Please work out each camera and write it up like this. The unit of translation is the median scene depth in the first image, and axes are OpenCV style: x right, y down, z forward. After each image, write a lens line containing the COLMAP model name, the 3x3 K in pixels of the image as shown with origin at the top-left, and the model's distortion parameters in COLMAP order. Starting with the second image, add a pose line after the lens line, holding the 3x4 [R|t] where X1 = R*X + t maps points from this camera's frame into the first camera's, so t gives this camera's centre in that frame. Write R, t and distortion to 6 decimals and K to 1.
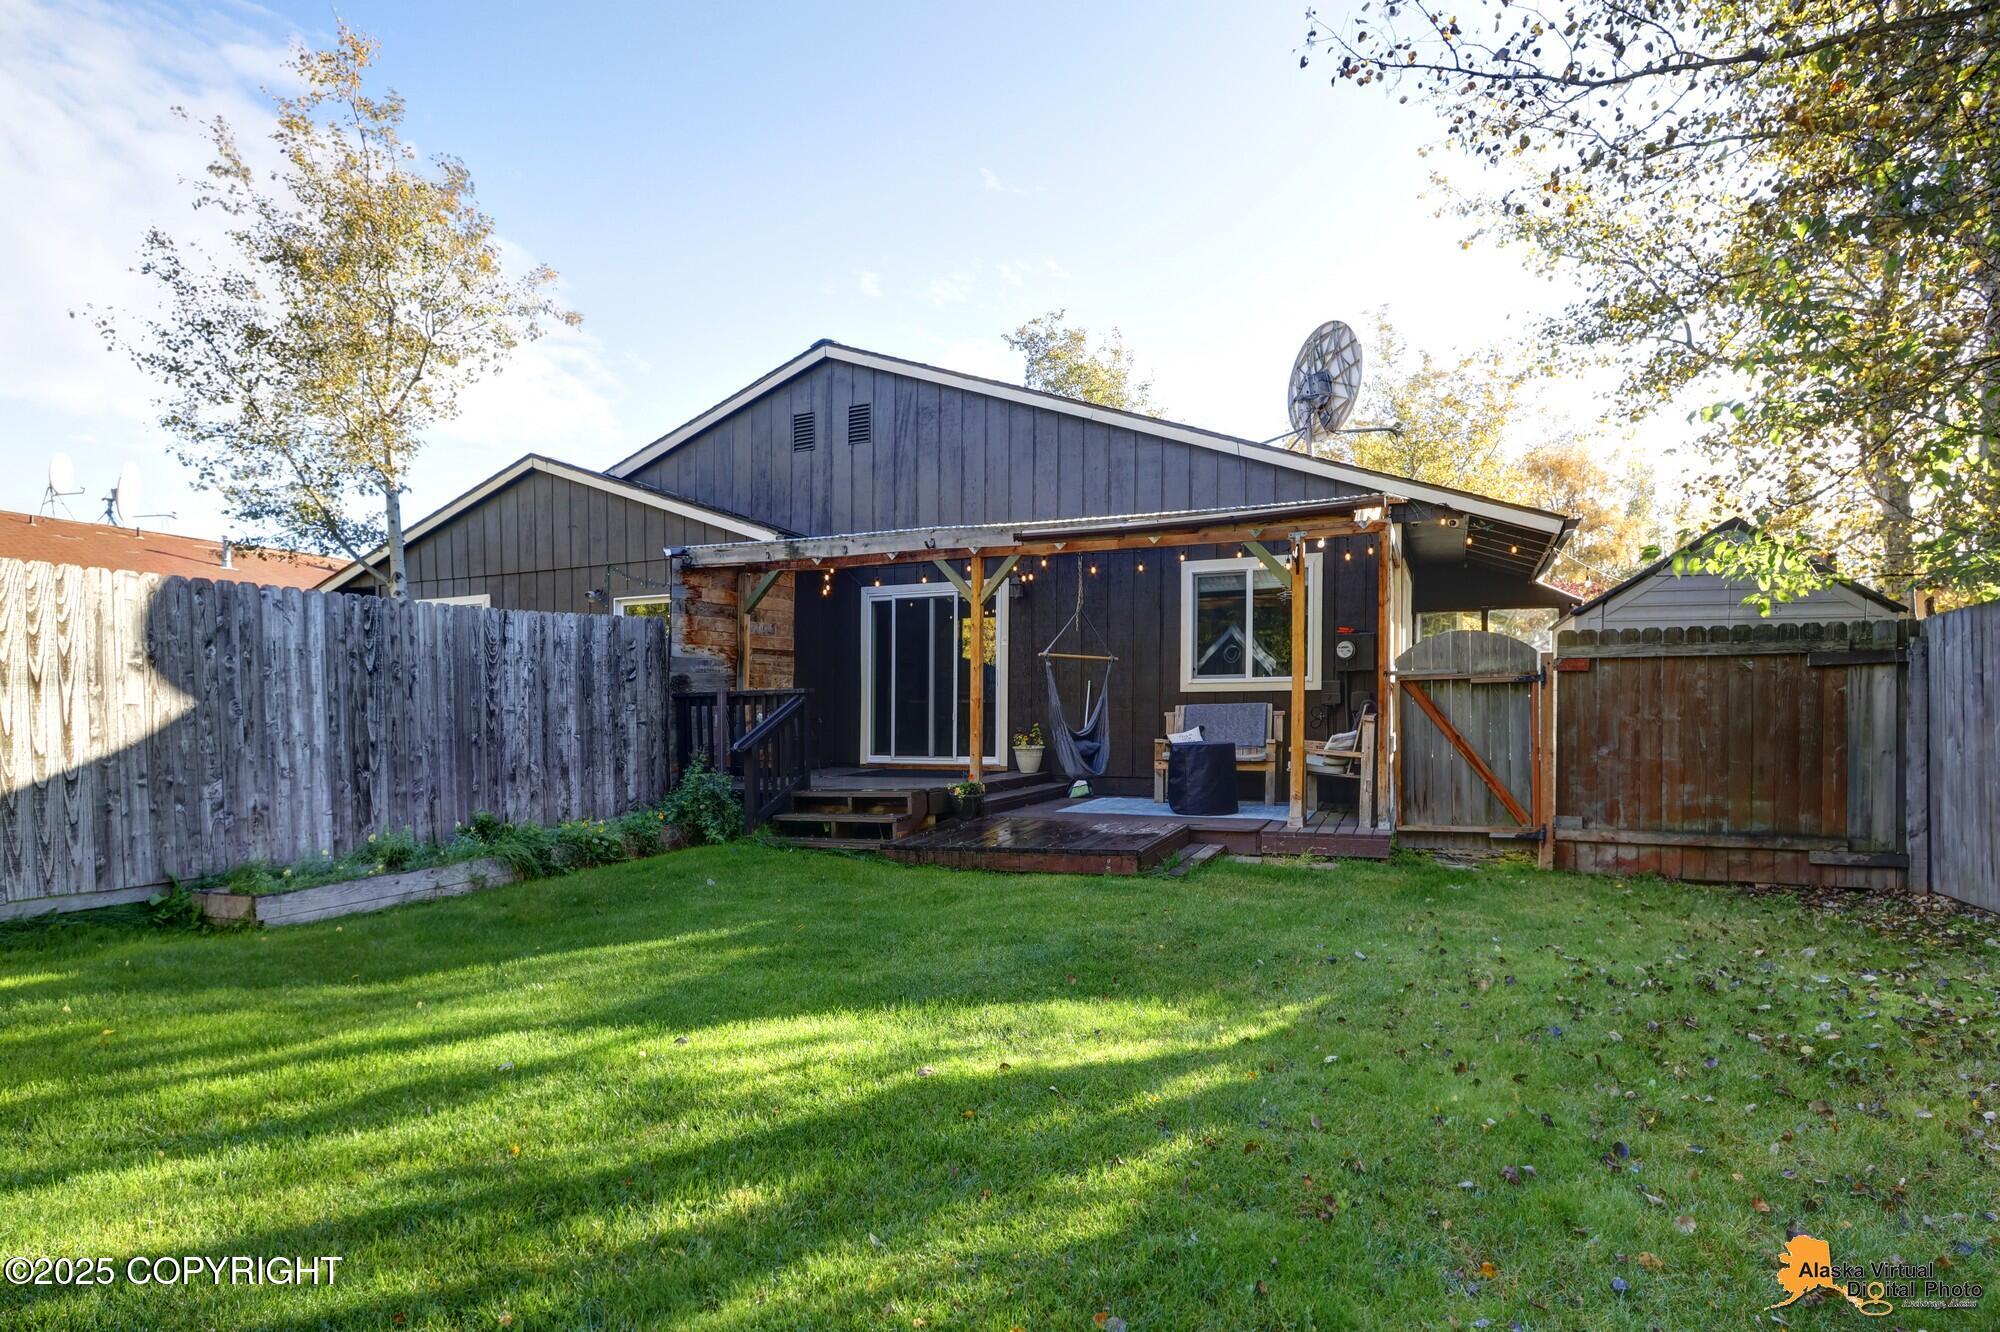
lens RADIAL K [[995.0, 0, 1002.6], [0, 995.0, 707.4], [0, 0, 1]] dist [-0.000966, -0.001393]
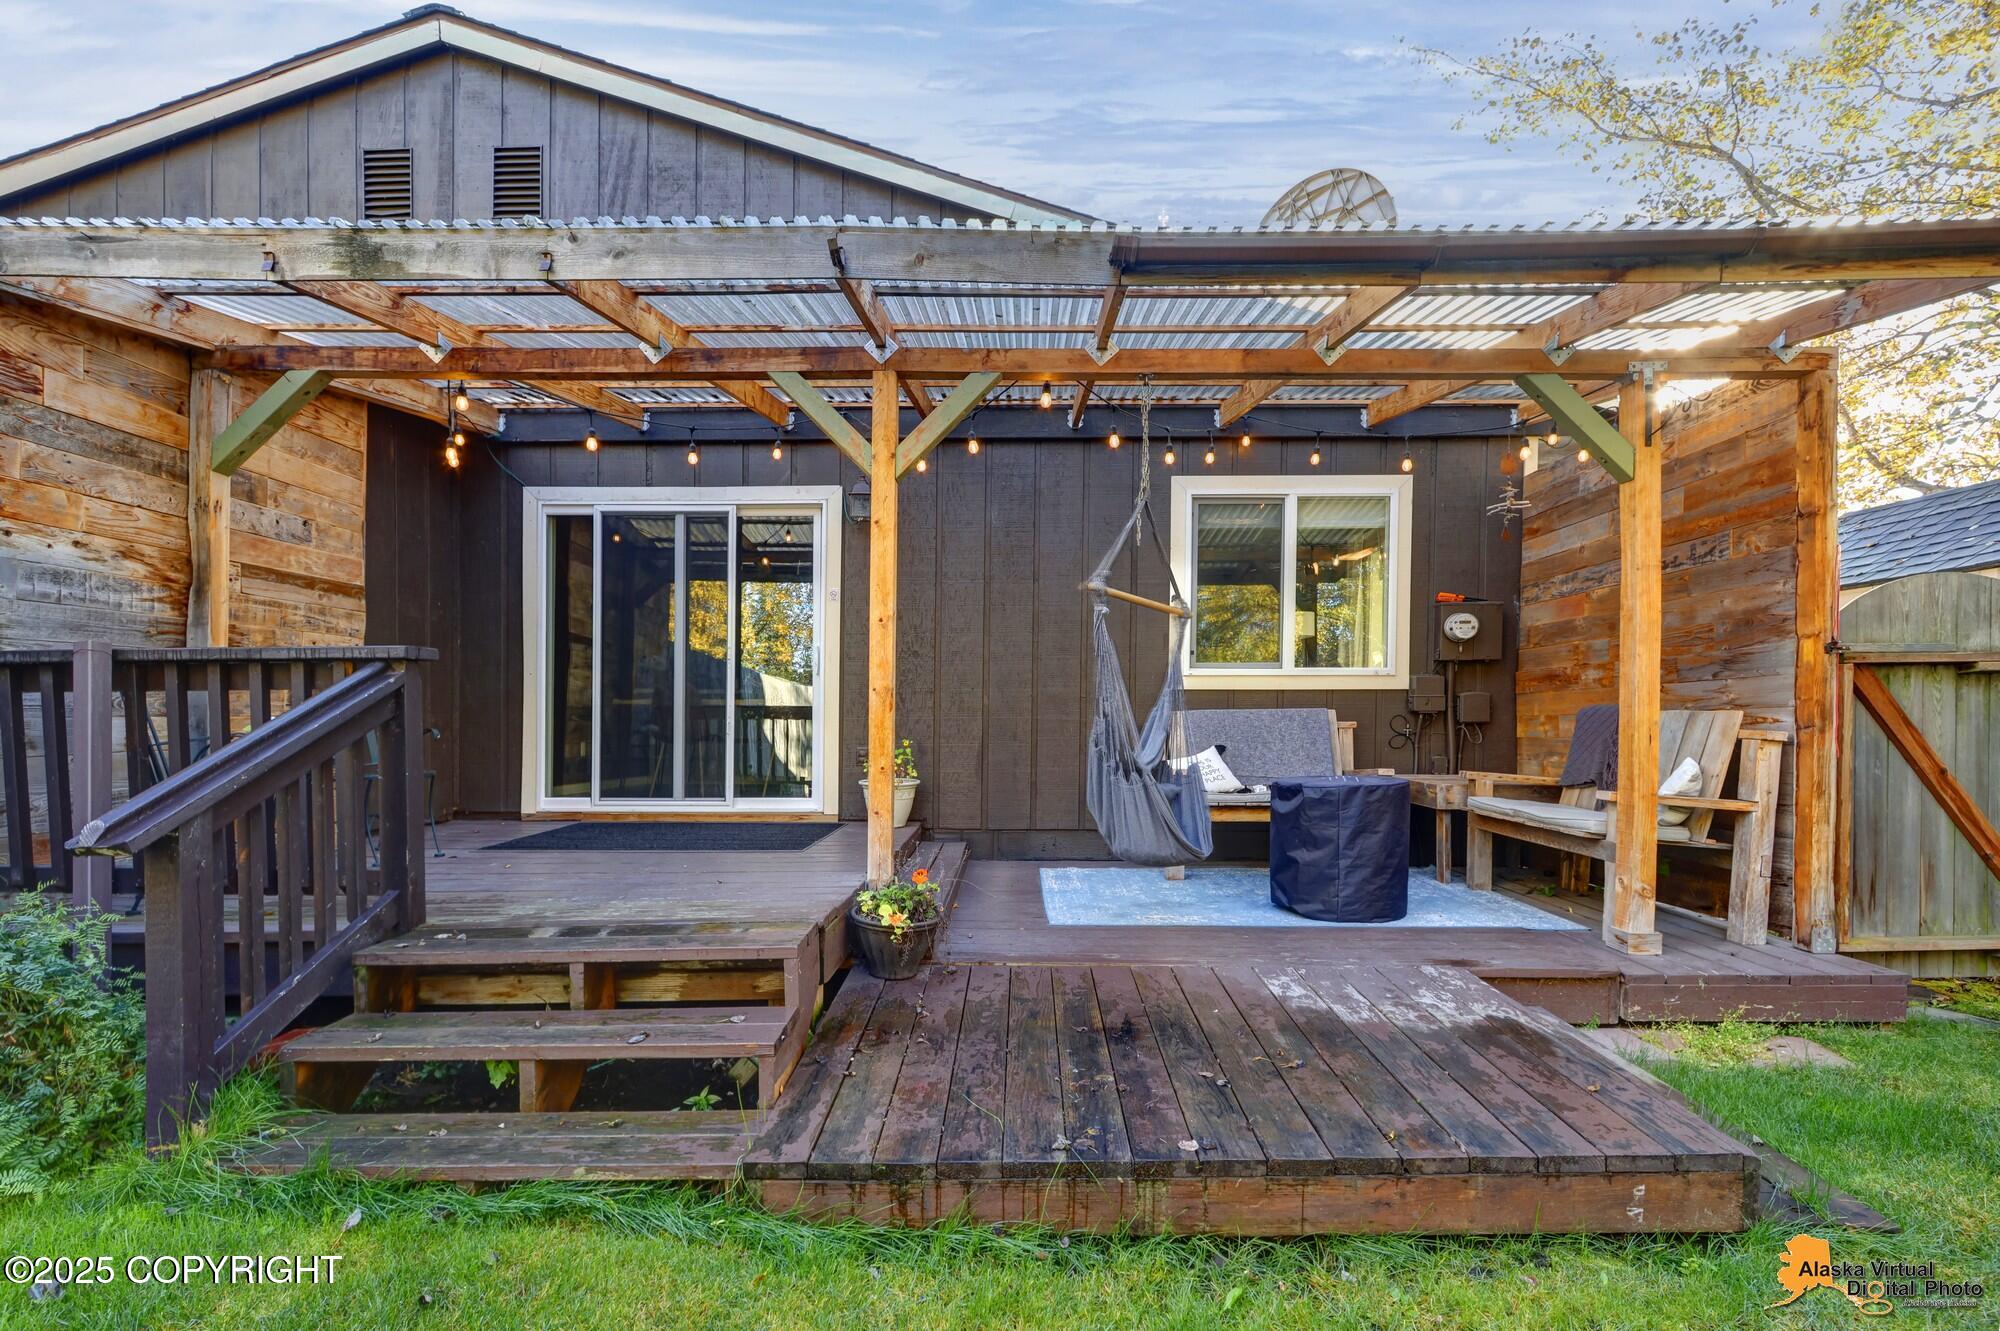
lens RADIAL K [[912.9, 0, 1123.2], [0, 912.9, 735.8], [0, 0, 1]] dist [0.001308, -0.000905]
pose [[0.884717, 0.000201, 0.466129, -0.101280], [-0.008998, 0.999821, 0.016647, 0.004006], [-0.466042, -0.018922, 0.884560, 0.483529]]
